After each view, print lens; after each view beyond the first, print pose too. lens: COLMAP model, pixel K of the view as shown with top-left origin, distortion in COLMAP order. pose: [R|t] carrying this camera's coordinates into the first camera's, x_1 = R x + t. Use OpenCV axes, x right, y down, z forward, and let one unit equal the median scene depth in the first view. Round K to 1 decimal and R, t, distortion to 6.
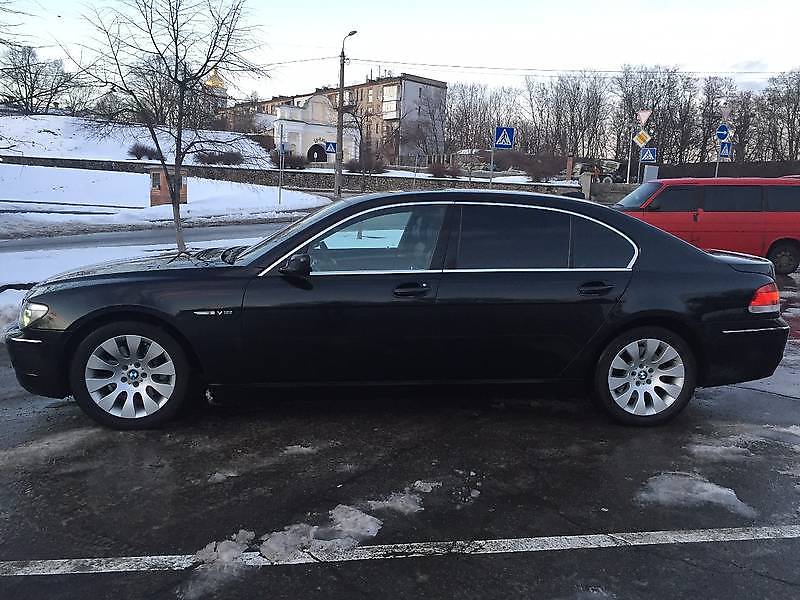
lens RADIAL K [[673.5, 0, 400.0], [0, 673.5, 300.0], [0, 0, 1]] dist [0.089129, -0.121948]
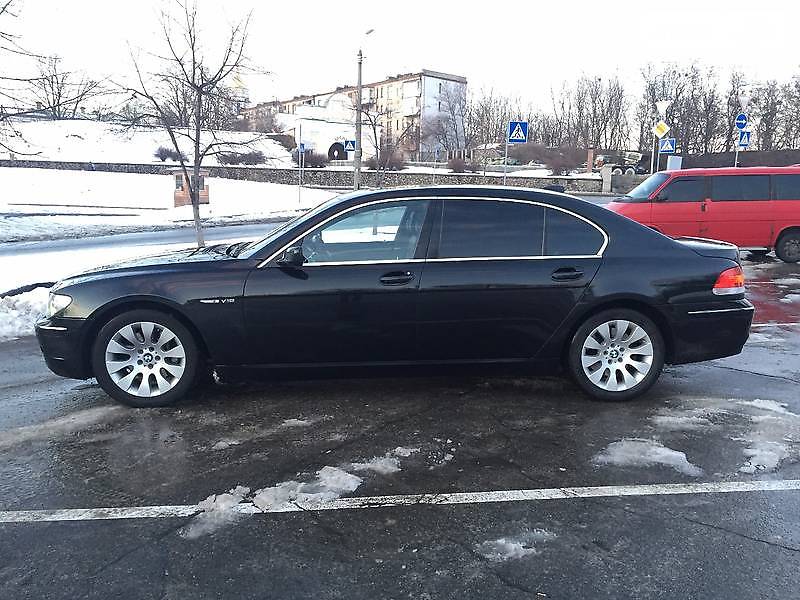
lens RADIAL K [[673.5, 0, 400.0], [0, 673.5, 300.0], [0, 0, 1]] dist [0.089129, -0.121948]
pose [[0.999264, -0.014619, -0.035465, 0.056189], [0.014803, 0.999878, 0.004933, 0.014496], [0.035388, -0.005455, 0.999359, -0.089692]]
